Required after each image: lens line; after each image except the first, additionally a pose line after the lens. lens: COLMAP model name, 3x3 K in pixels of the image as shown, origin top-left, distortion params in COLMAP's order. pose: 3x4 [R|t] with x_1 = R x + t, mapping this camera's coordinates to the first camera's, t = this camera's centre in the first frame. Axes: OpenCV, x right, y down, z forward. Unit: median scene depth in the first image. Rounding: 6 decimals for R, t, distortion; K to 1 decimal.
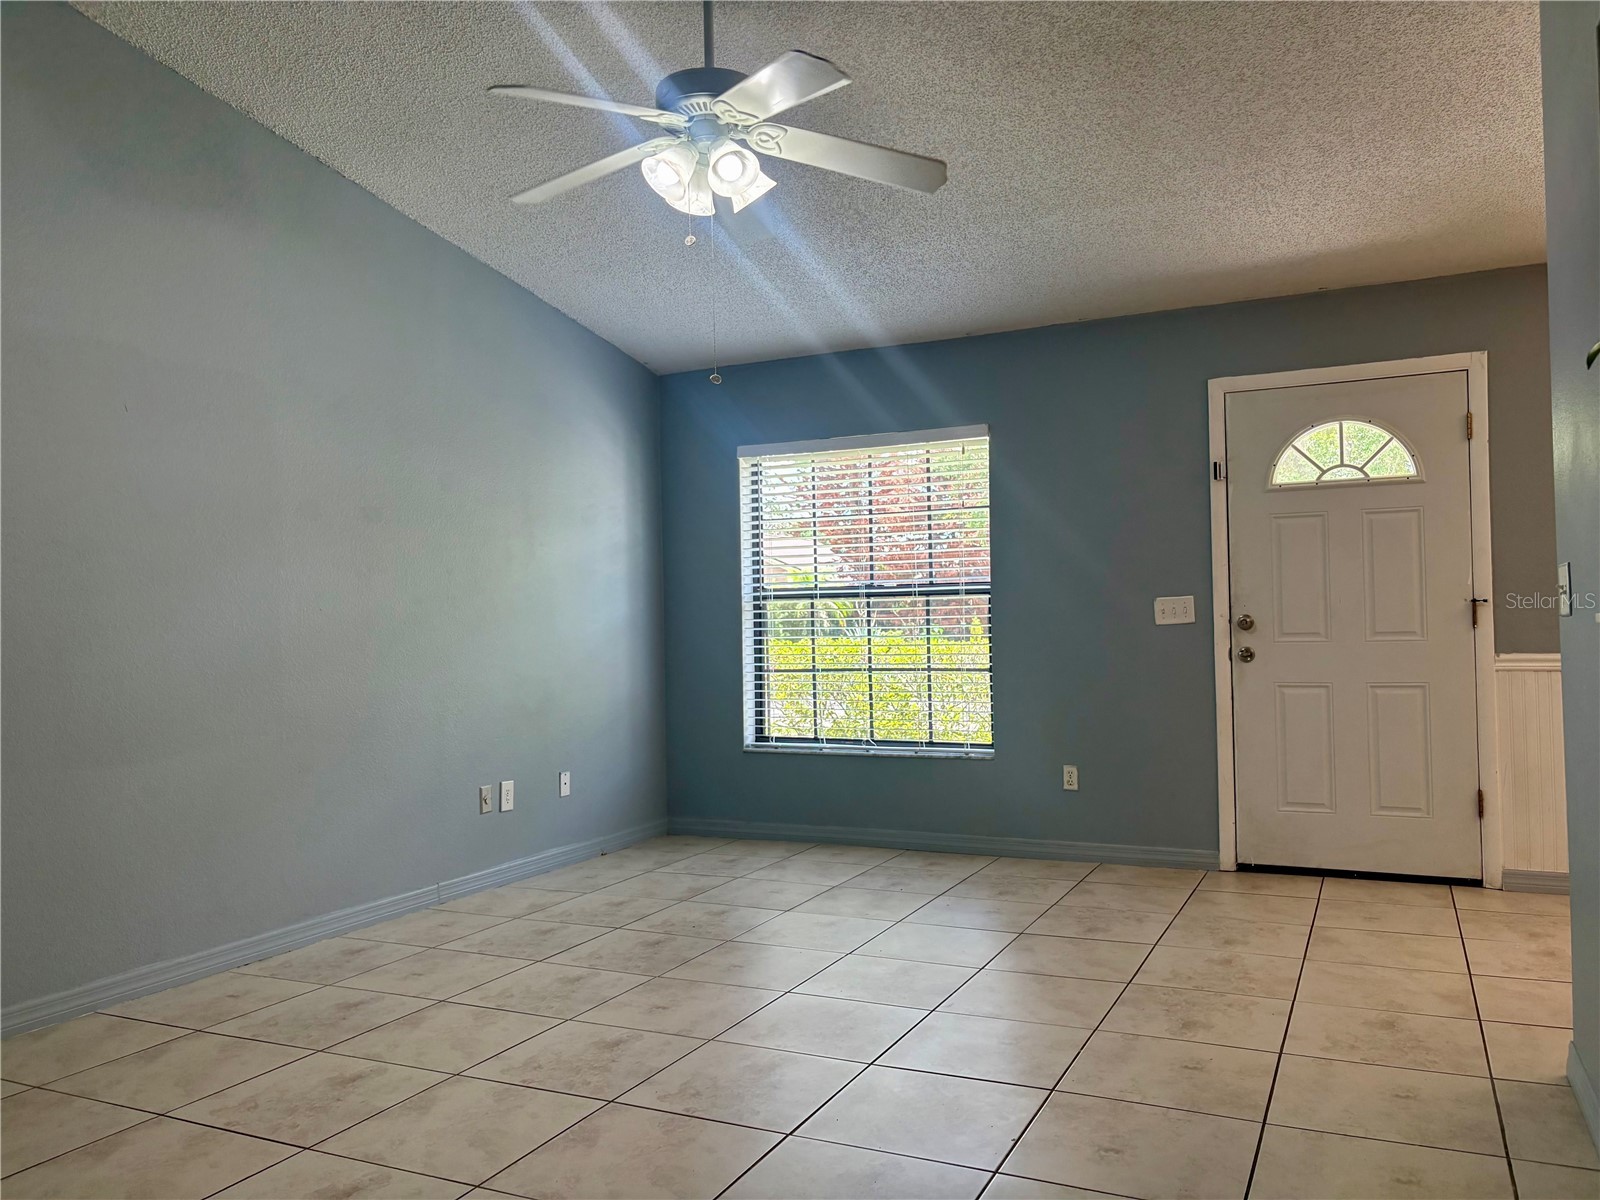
lens RADIAL K [[1190.4, 0, 800.0], [0, 1190.4, 600.0], [0, 0, 1]] dist [0.017256, -0.003865]
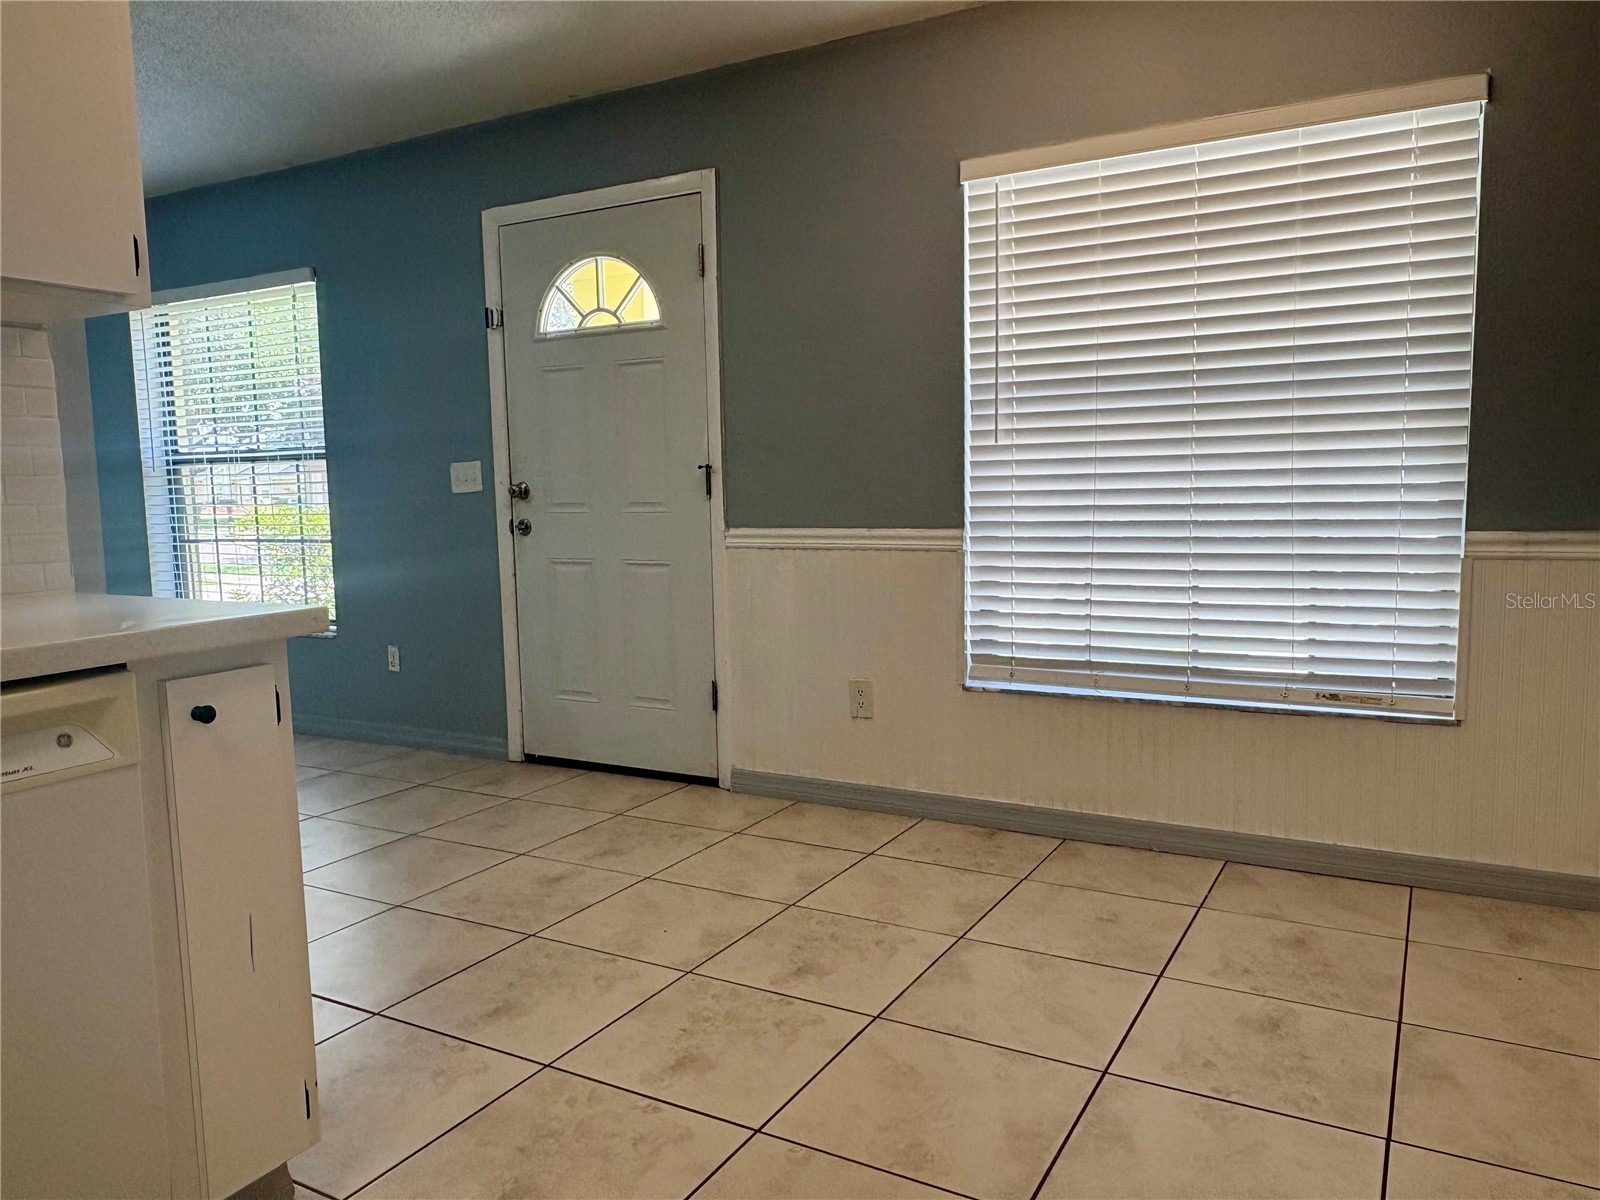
lens RADIAL K [[1193.4, 0, 800.0], [0, 1193.4, 600.0], [0, 0, 1]] dist [0.000382, 0.001101]
pose [[0.995031, 0.002107, -0.099547, 0.669618], [0.011287, 0.990944, 0.133800, -0.017732], [0.098927, -0.134259, 0.985996, 0.130089]]
